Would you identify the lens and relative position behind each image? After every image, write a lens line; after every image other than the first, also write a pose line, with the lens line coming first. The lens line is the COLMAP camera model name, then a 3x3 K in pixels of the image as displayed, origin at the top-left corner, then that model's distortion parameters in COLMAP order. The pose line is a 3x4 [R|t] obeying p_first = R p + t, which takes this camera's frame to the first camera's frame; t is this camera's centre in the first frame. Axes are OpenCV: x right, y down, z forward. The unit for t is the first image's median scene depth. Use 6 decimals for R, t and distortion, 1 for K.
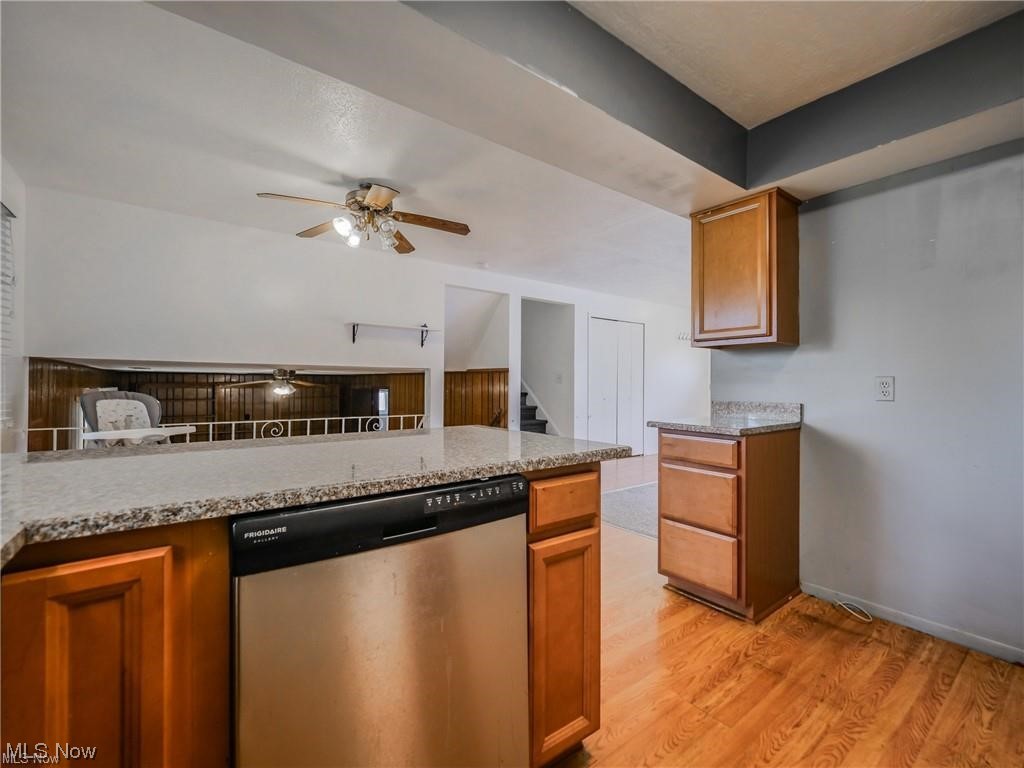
lens RADIAL K [[448.4, 0, 511.4], [0, 448.4, 378.8], [0, 0, 1]] dist [-0.003936, 0.002471]
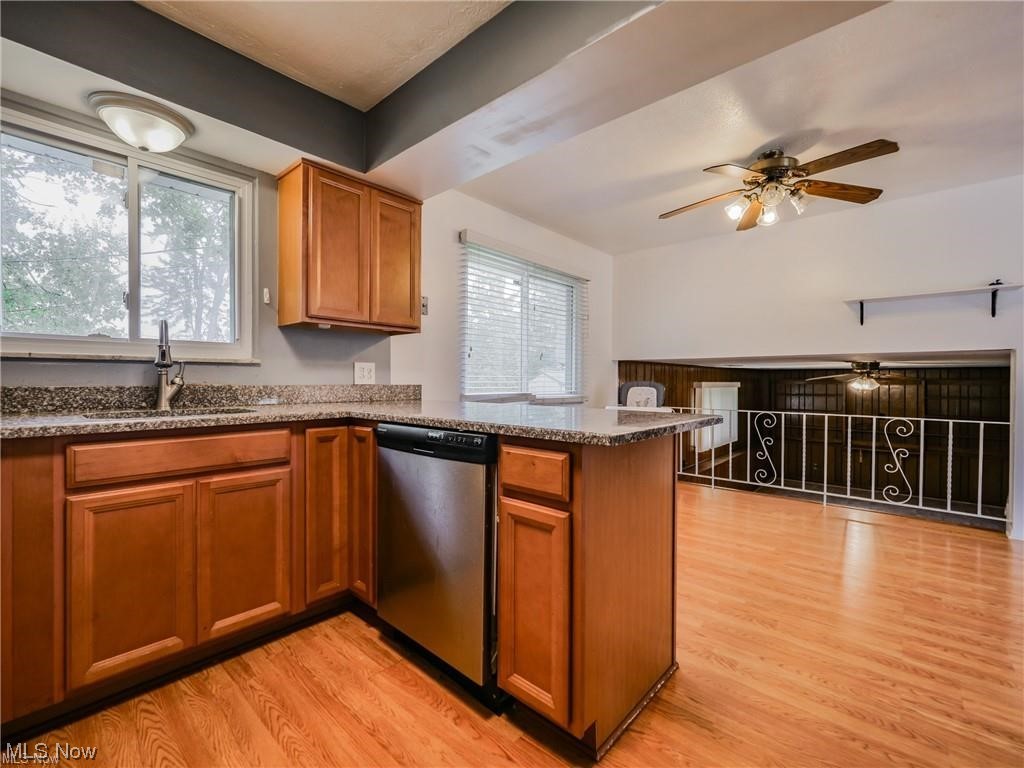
lens RADIAL K [[448.4, 0, 510.0], [0, 448.4, 381.5], [0, 0, 1]] dist [-0.003936, 0.002471]
pose [[0.186201, -0.001275, -0.982511, 0.660427], [0.008427, 0.999964, 0.000299, 0.034350], [0.982475, -0.008335, 0.186206, 0.433932]]
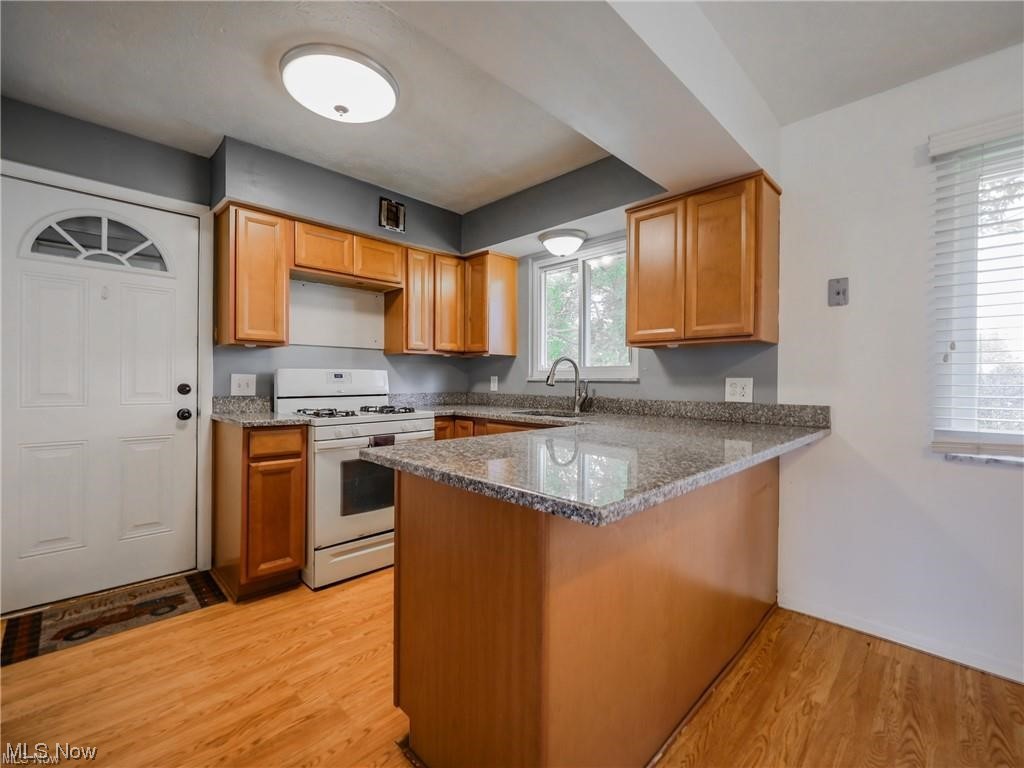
lens RADIAL K [[448.4, 0, 513.7], [0, 448.4, 383.0], [0, 0, 1]] dist [-0.003936, 0.002471]
pose [[-0.990451, -0.008010, -0.137635, 0.043812], [-0.007552, 0.999964, -0.003843, -0.000976], [0.137661, -0.002767, -0.990476, 1.314058]]
